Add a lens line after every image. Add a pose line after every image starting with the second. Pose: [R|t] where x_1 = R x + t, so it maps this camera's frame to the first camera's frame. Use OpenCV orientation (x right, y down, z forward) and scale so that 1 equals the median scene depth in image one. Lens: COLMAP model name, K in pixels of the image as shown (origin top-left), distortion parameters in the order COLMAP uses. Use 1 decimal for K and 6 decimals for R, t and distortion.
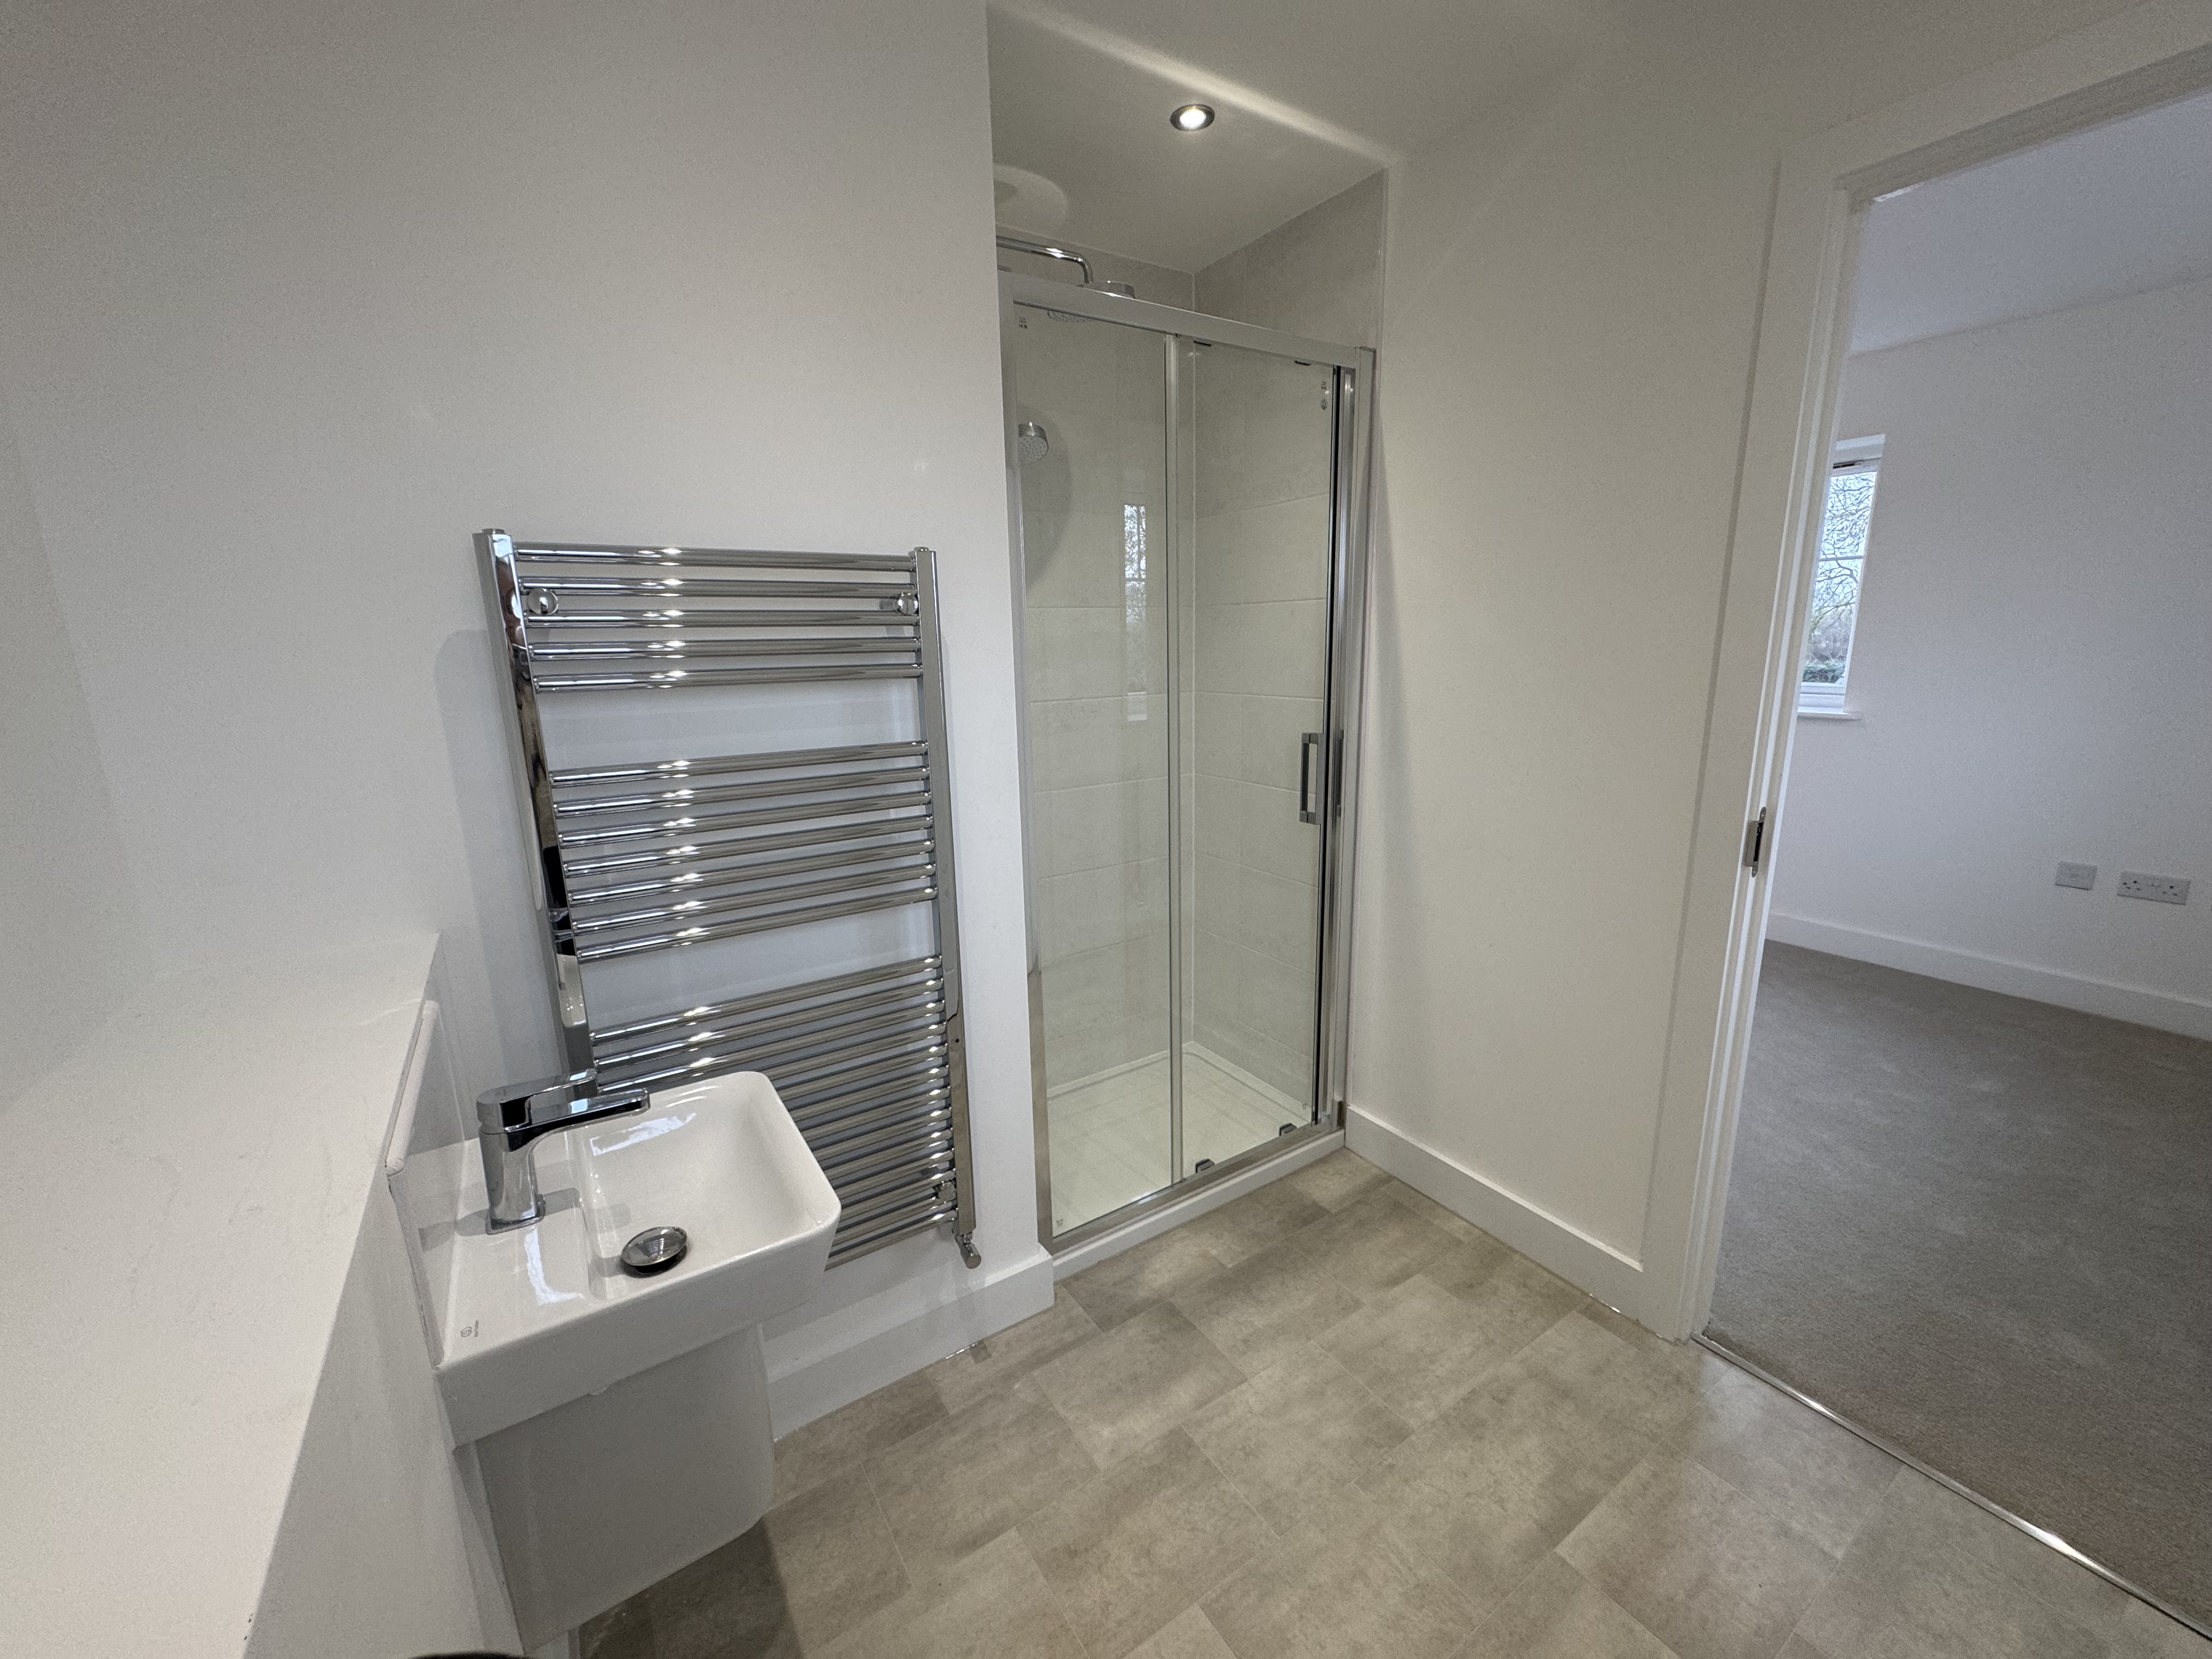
lens RADIAL K [[874.2, 0, 1101.6], [0, 874.2, 847.2], [0, 0, 1]] dist [-0.001910, -0.000104]
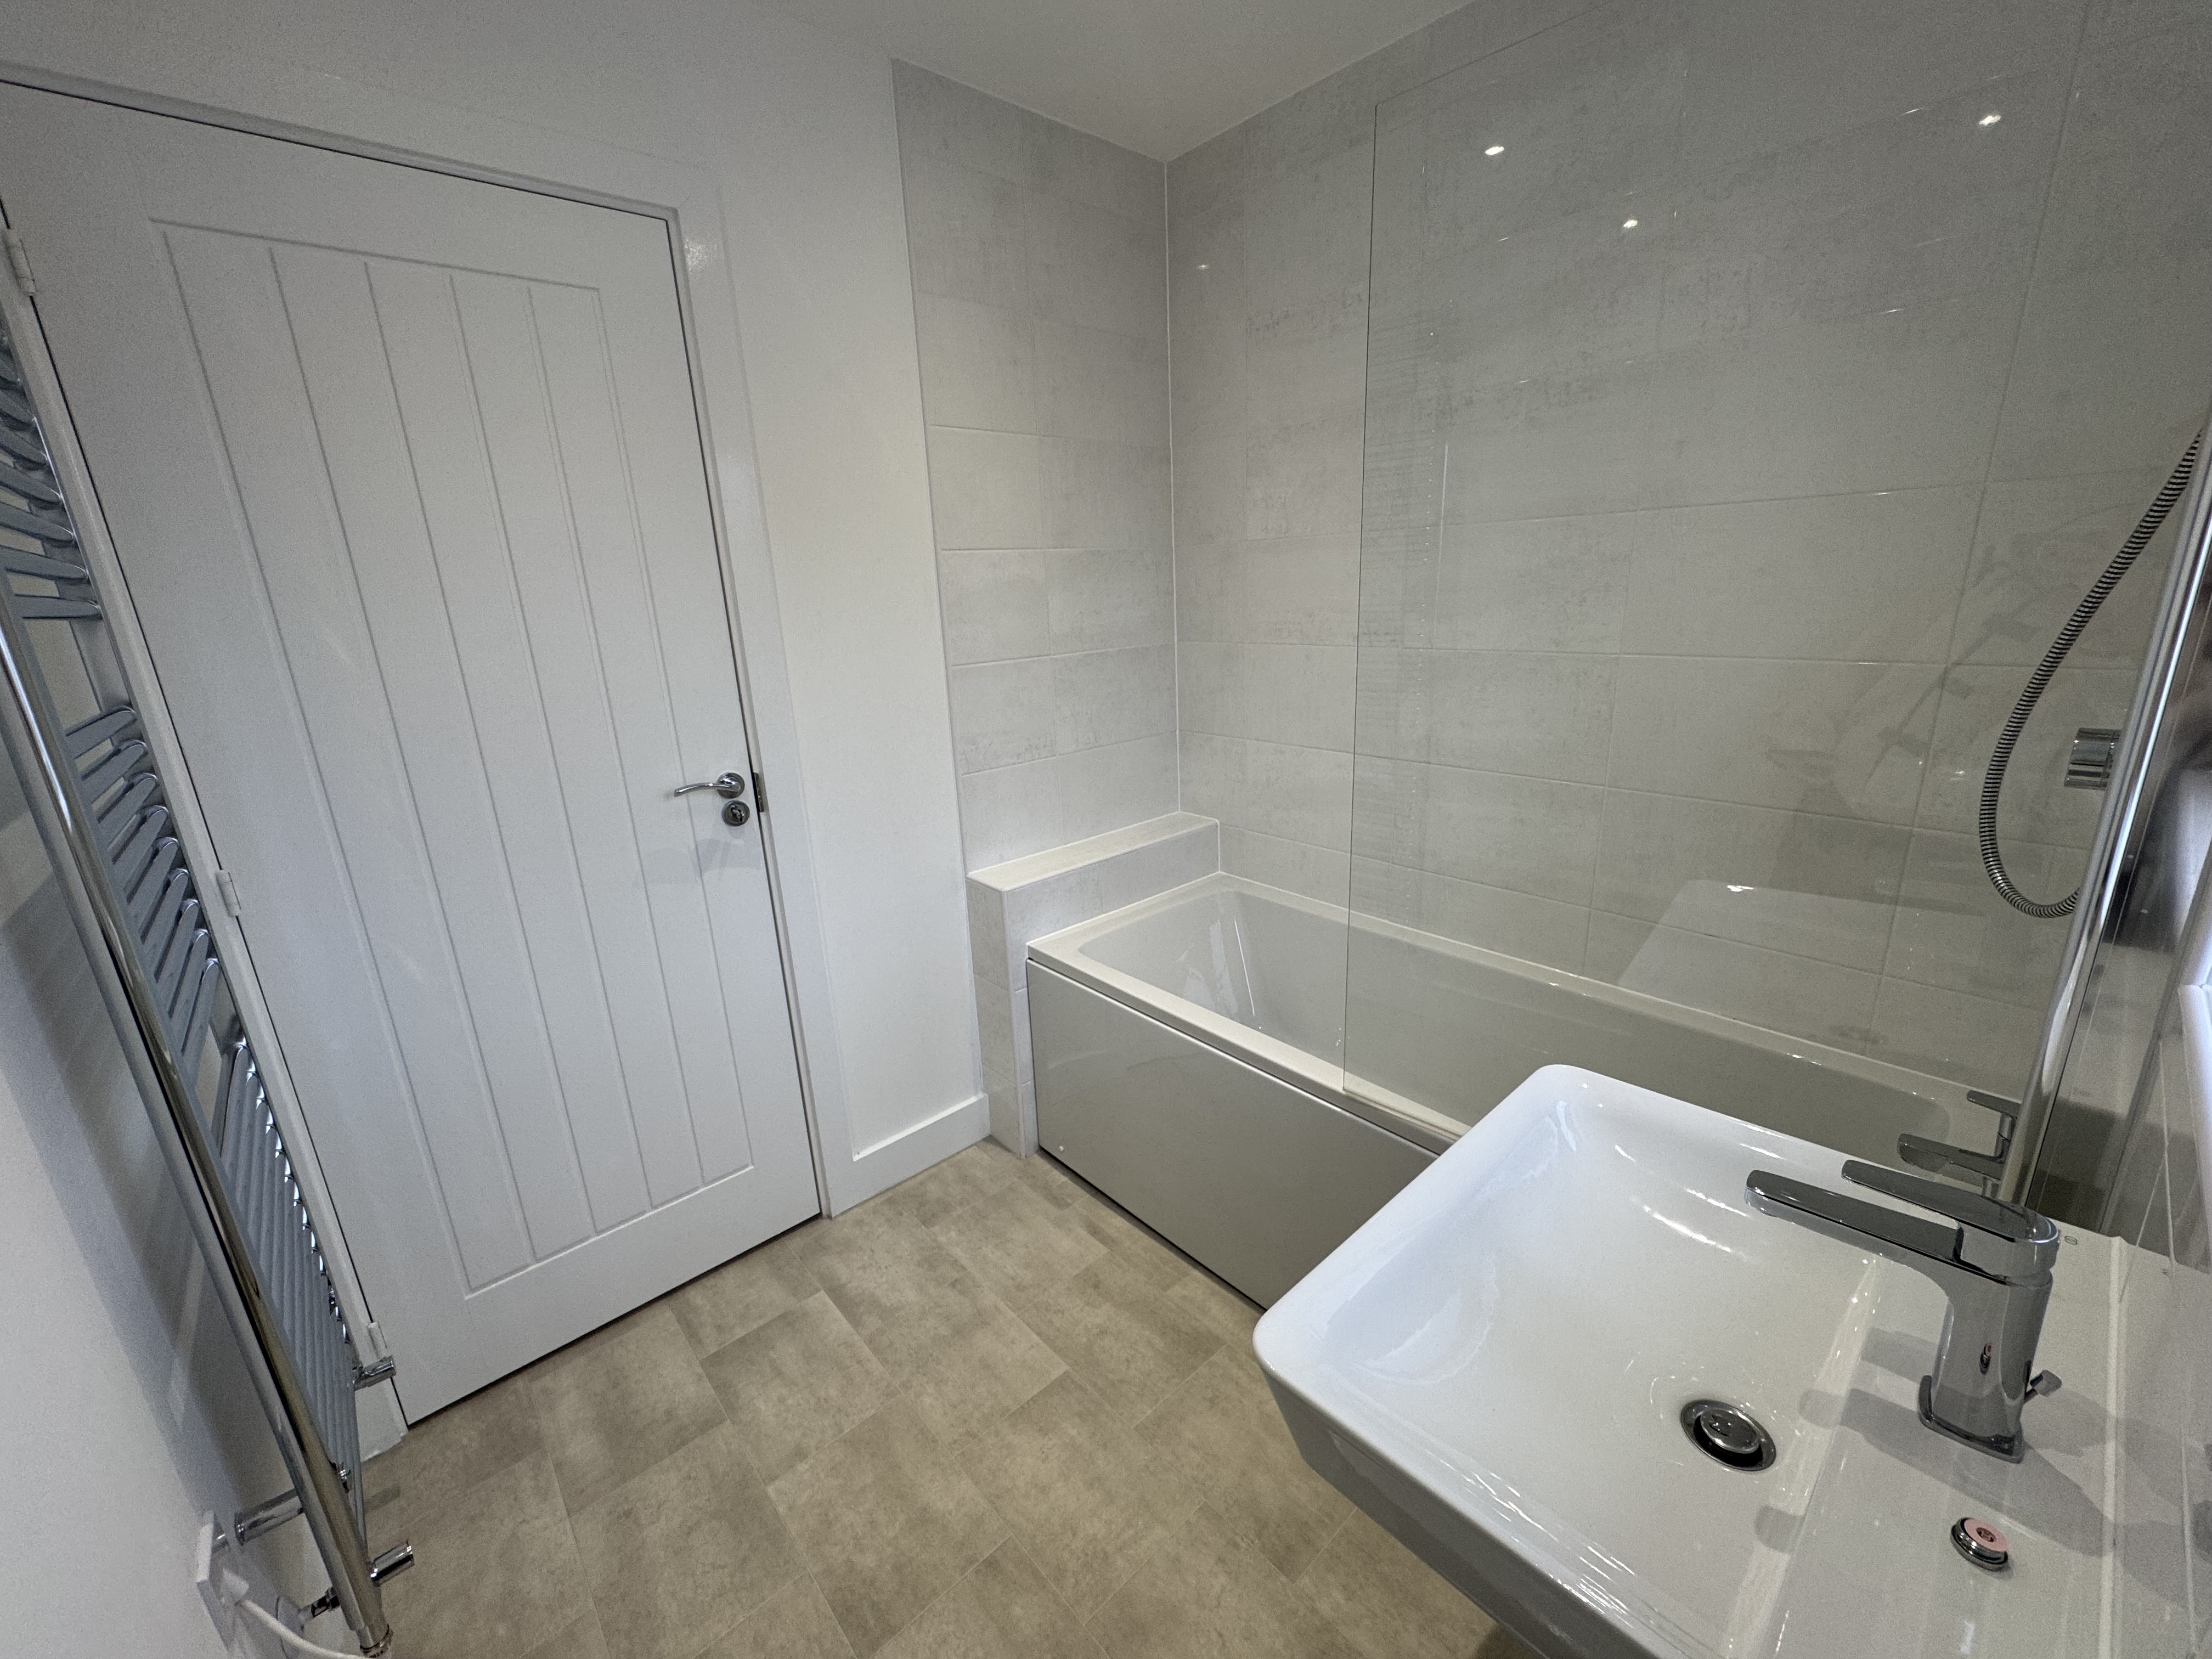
lens RADIAL K [[875.6, 0, 1098.6], [0, 875.6, 834.1], [0, 0, 1]] dist [-0.001635, -0.000121]
pose [[0.143433, 0.284593, -0.947857, 1.088529], [-0.191898, 0.947581, 0.255472, -0.189605], [0.970877, 0.145249, 0.190527, 0.690731]]
